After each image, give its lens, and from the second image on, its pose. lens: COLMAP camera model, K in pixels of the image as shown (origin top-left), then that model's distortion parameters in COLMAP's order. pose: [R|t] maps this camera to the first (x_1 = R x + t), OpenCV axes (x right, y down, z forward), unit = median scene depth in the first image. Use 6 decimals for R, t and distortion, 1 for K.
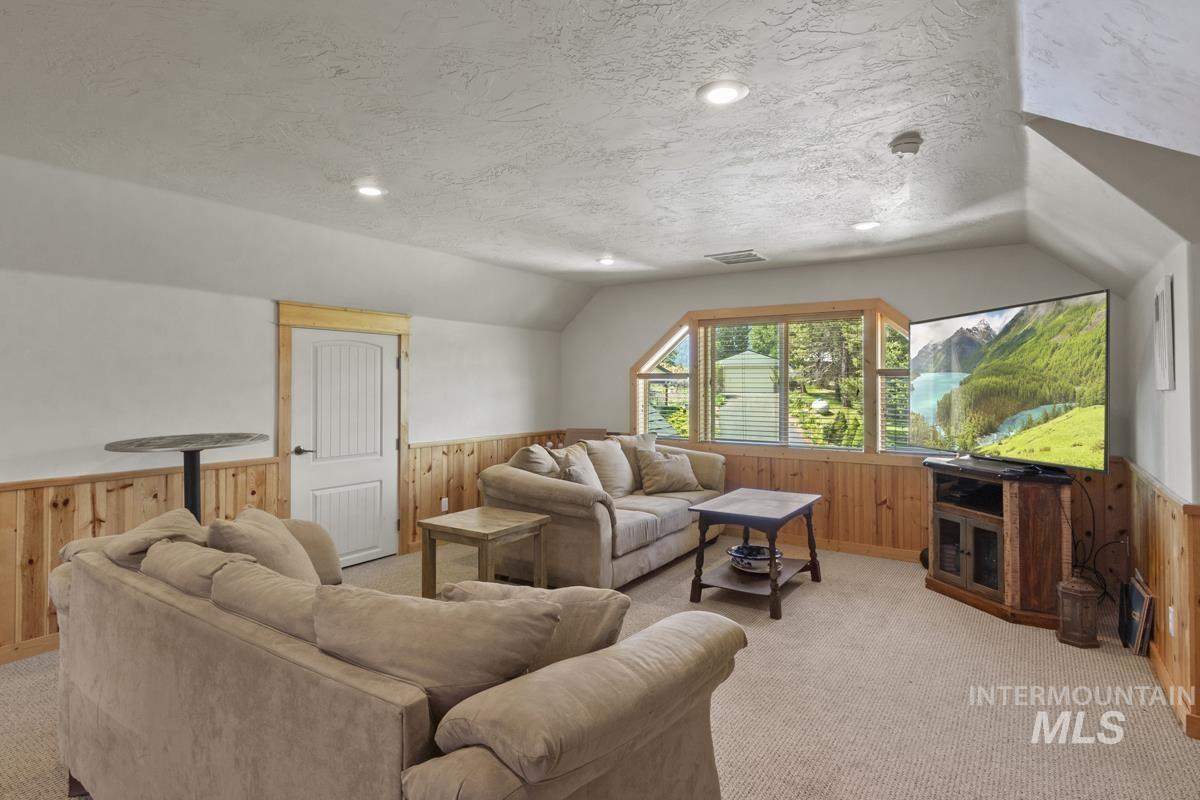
lens RADIAL K [[635.5, 0, 596.4], [0, 635.5, 379.4], [0, 0, 1]] dist [0.001972, -0.003008]
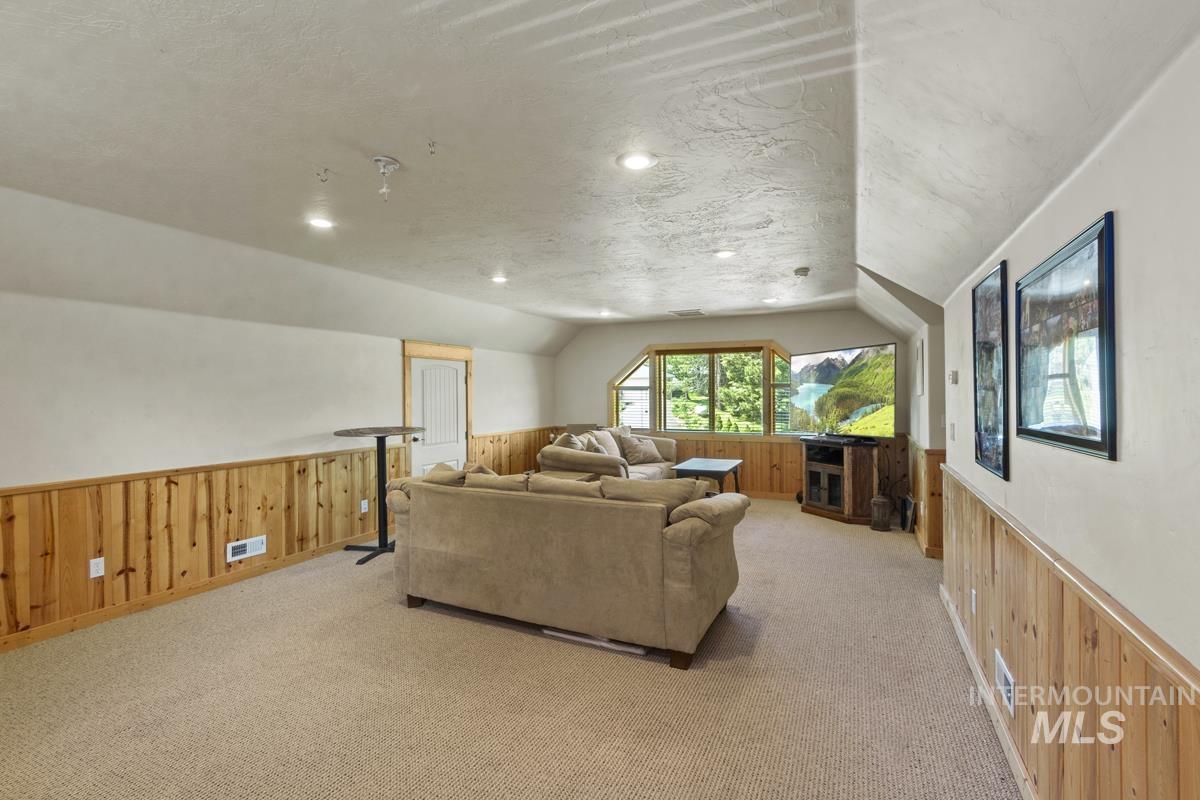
lens RADIAL K [[550.8, 0, 599.2], [0, 550.8, 397.0], [0, 0, 1]] dist [0.004567, 0.000579]
pose [[0.986270, -0.006253, 0.165021, -0.260089], [0.003871, 0.999884, 0.014752, -0.005430], [-0.165094, -0.013910, 0.986180, -0.367020]]
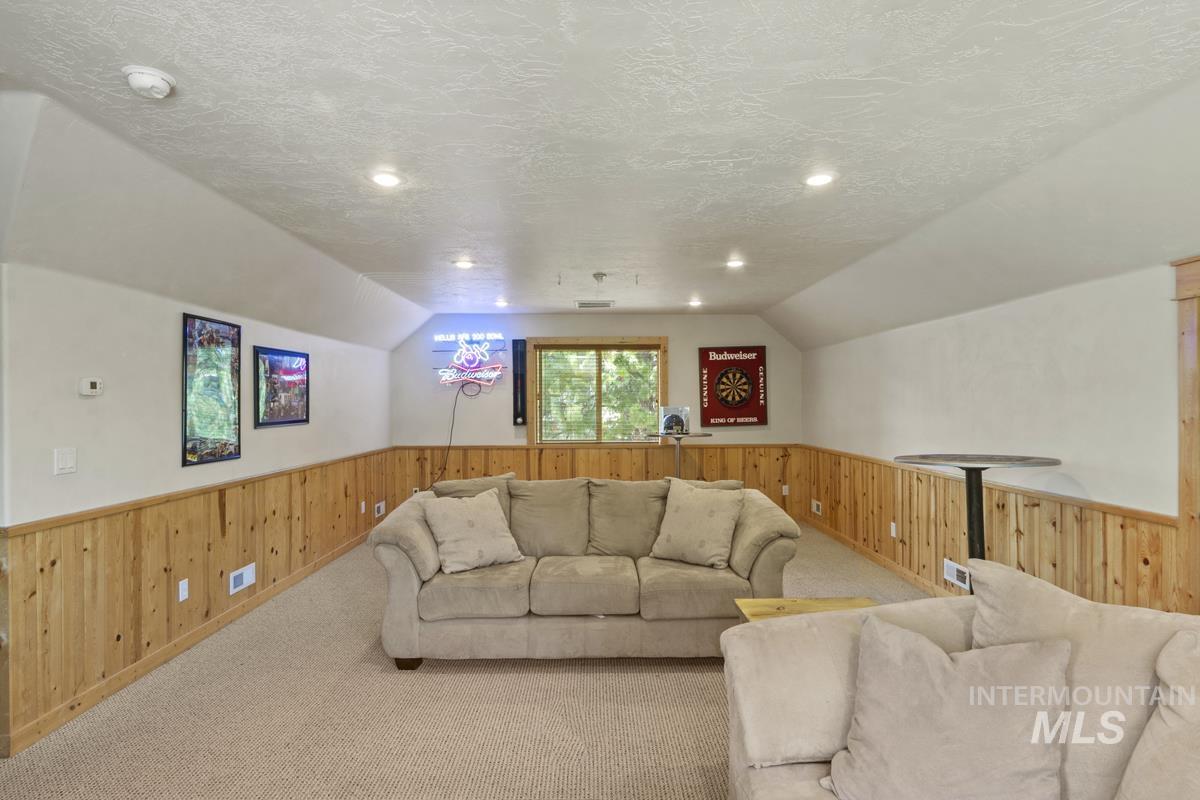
lens RADIAL K [[635.5, 0, 598.7], [0, 635.5, 401.7], [0, 0, 1]] dist [0.001972, -0.003008]
pose [[-0.827472, -0.006506, -0.561469, 0.296860], [0.002687, 0.999876, -0.015546, 0.019076], [0.561500, -0.014373, -0.827352, 1.183704]]
